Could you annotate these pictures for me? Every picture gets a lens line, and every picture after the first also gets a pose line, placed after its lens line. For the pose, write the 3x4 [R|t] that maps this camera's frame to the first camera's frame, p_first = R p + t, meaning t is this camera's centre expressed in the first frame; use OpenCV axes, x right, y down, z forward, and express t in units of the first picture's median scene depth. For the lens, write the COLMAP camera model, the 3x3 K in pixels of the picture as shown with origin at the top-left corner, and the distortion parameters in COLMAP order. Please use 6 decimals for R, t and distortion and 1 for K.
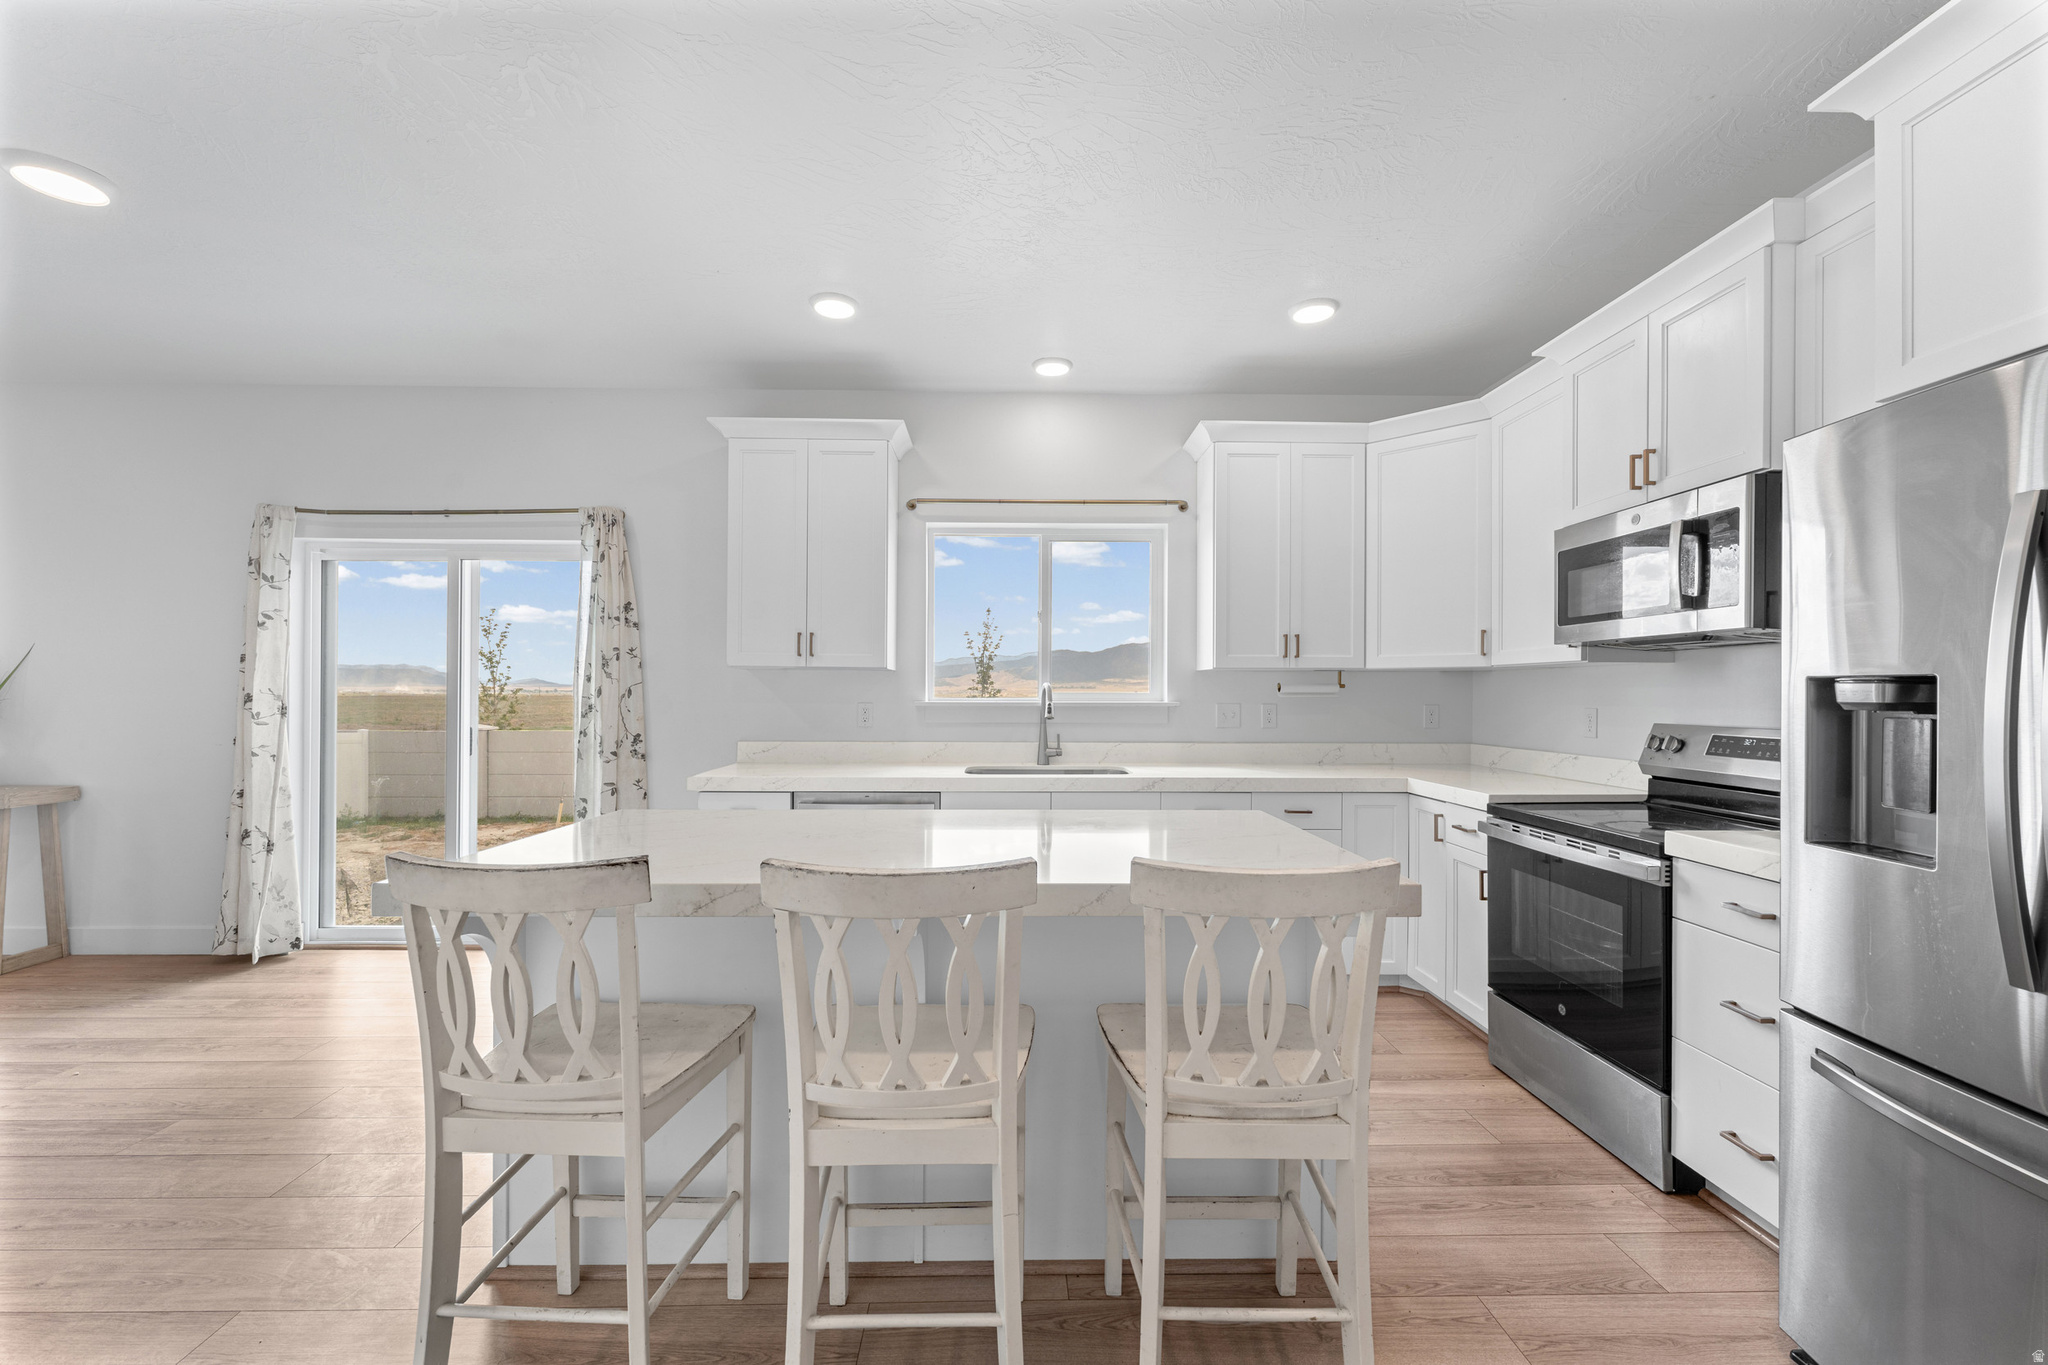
lens RADIAL K [[829.3, 0, 1017.9], [0, 829.3, 692.7], [0, 0, 1]] dist [-0.000343, 0.000053]
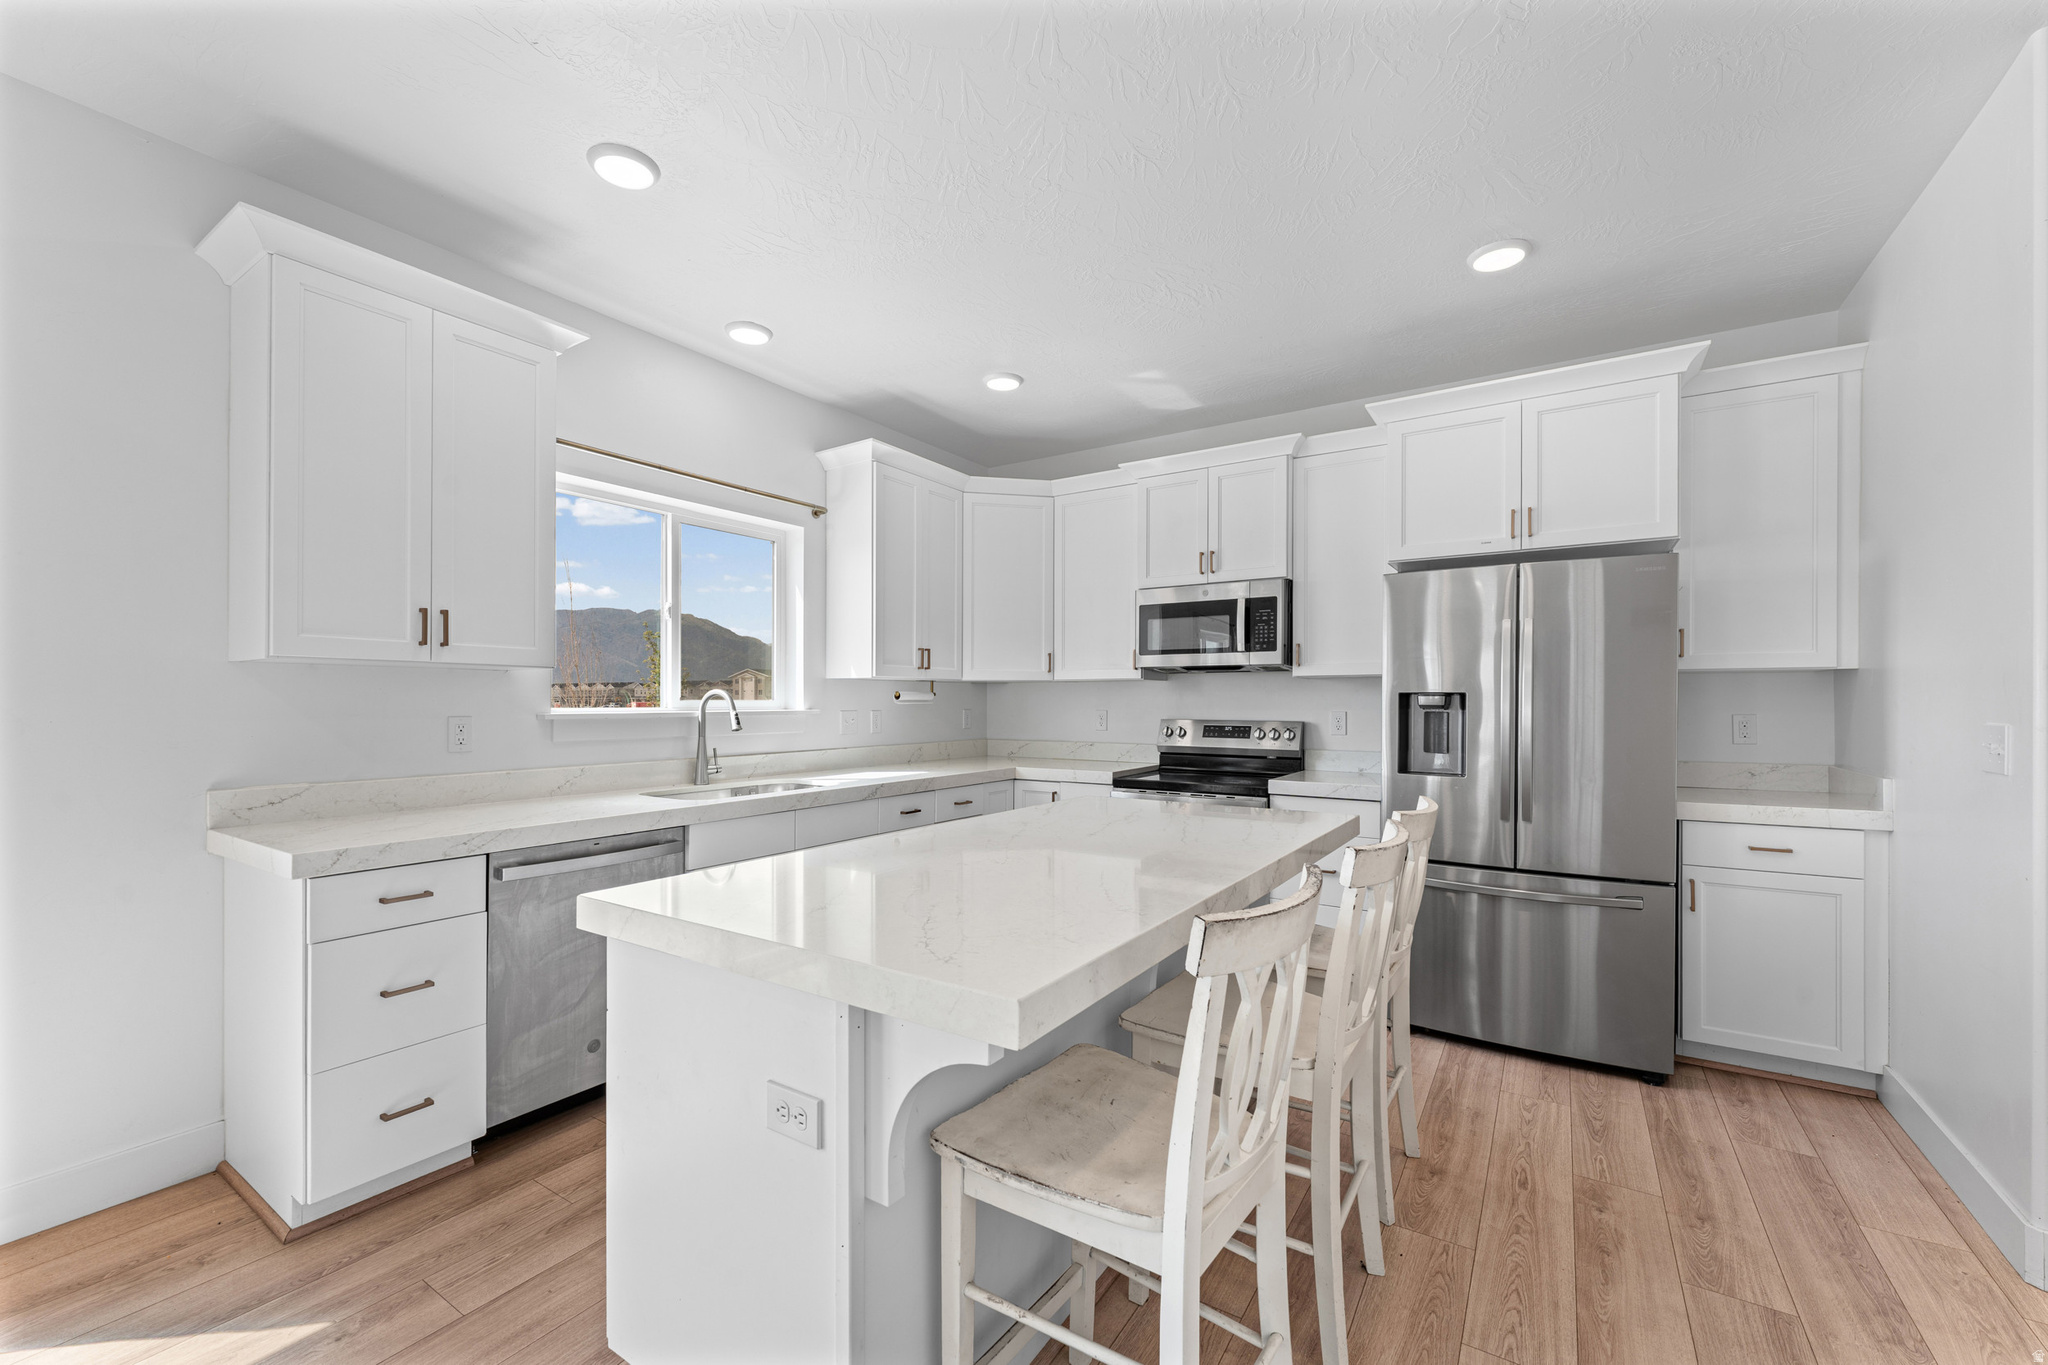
lens RADIAL K [[828.5, 0, 1023.1], [0, 828.5, 700.3], [0, 0, 1]] dist [0.002087, 0.000100]
pose [[0.561462, -0.003919, 0.827493, -0.715168], [0.000627, 0.999991, 0.004311, -0.005729], [-0.827502, -0.001901, 0.561459, 0.347207]]
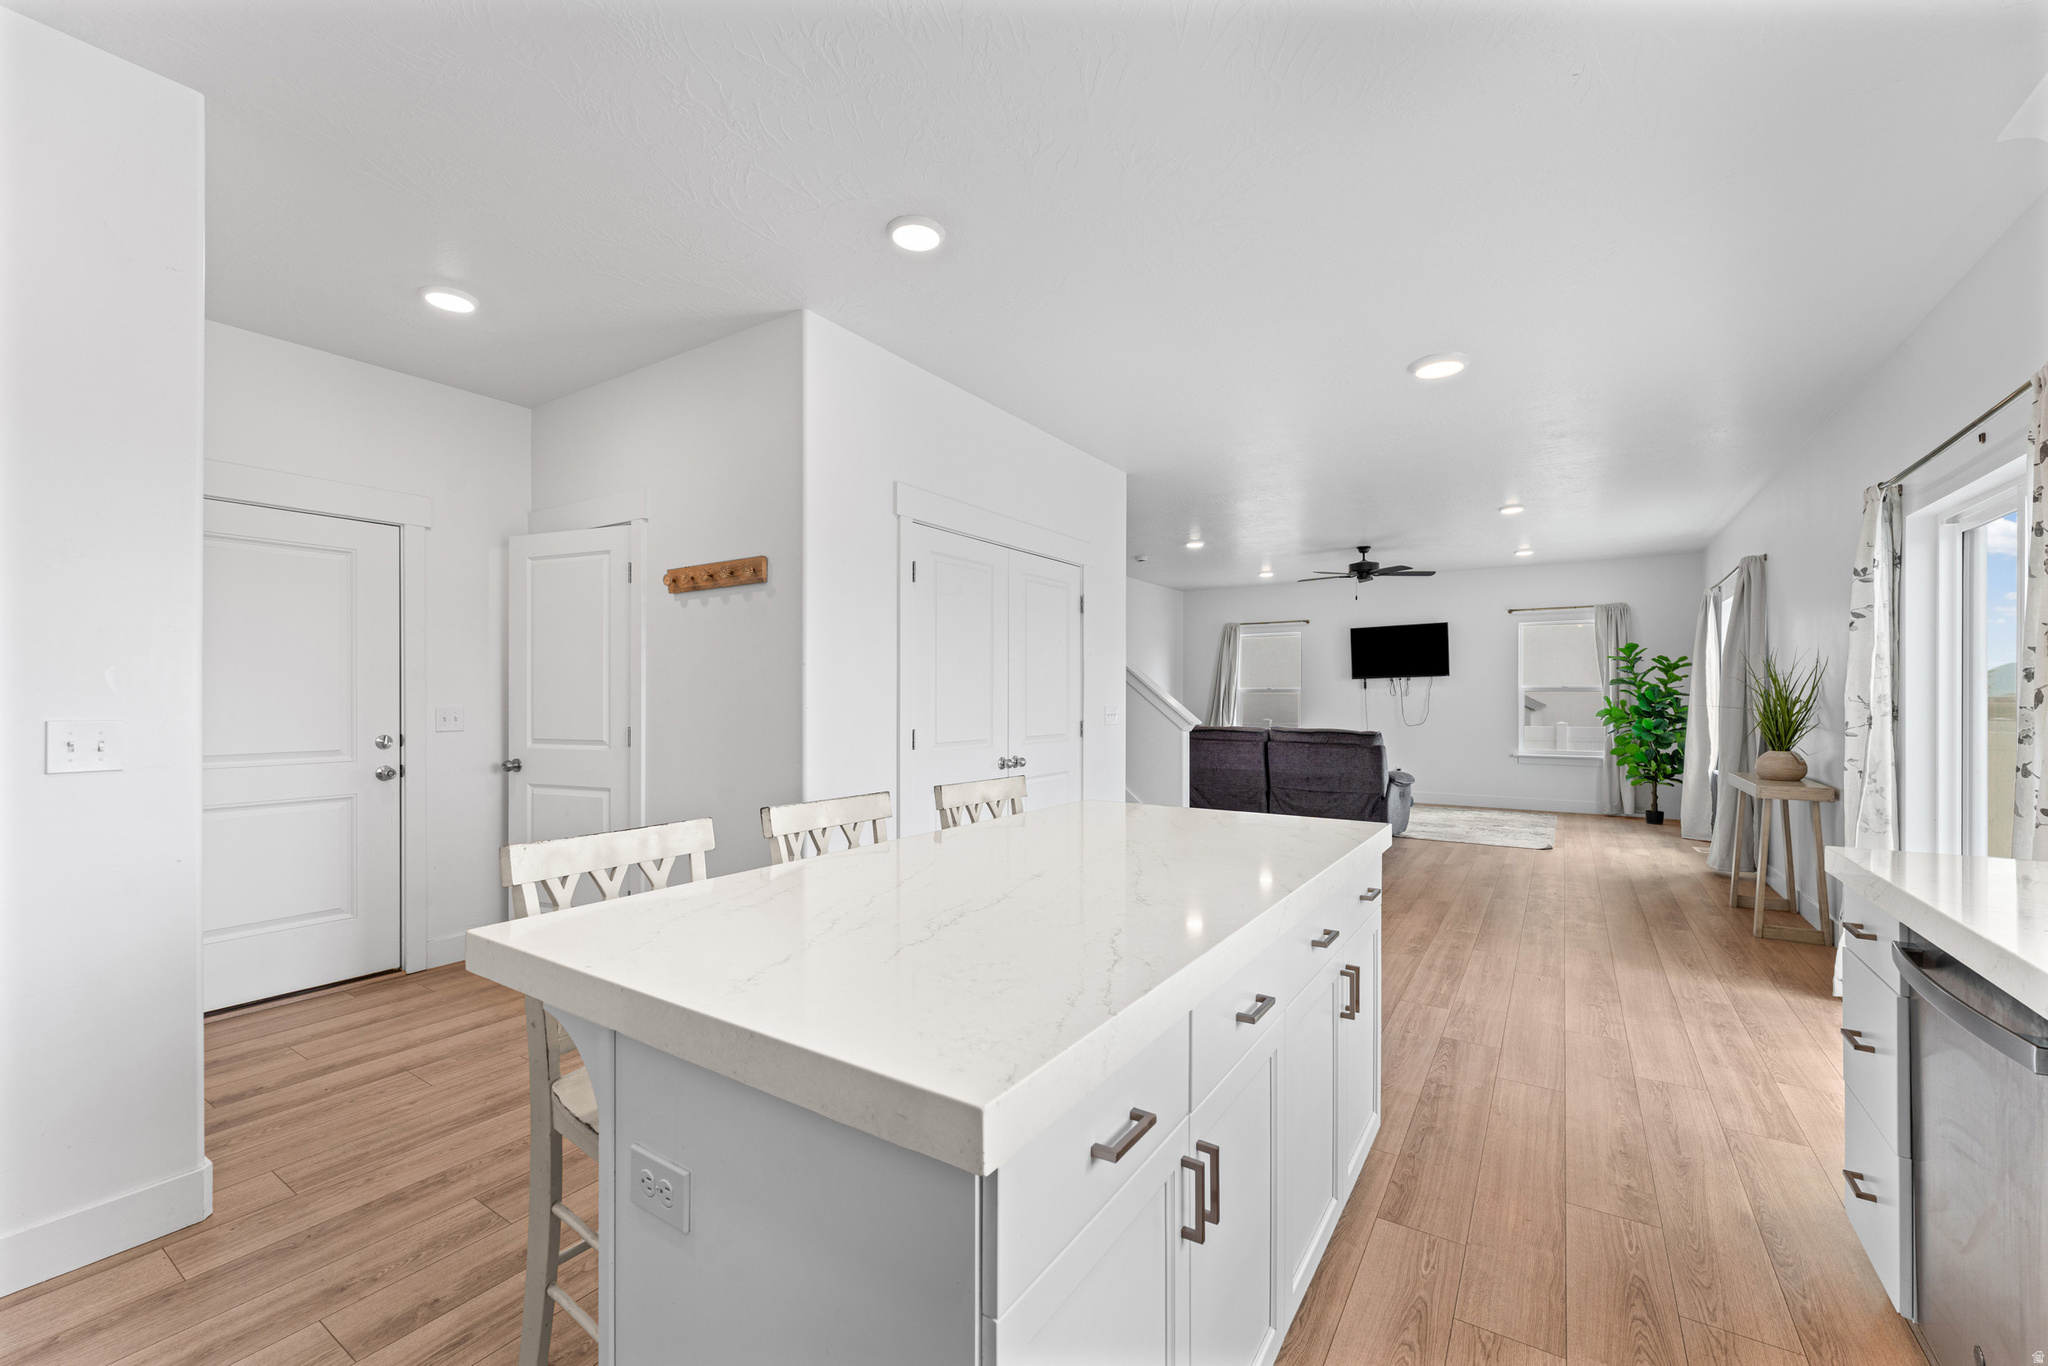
lens RADIAL K [[829.3, 0, 1017.9], [0, 829.3, 693.2], [0, 0, 1]] dist [-0.000343, 0.000053]
pose [[-0.567527, -0.007005, -0.823325, 0.480860], [-0.001235, 0.999970, -0.007657, 0.000115], [0.823354, -0.003329, -0.567519, 1.068125]]
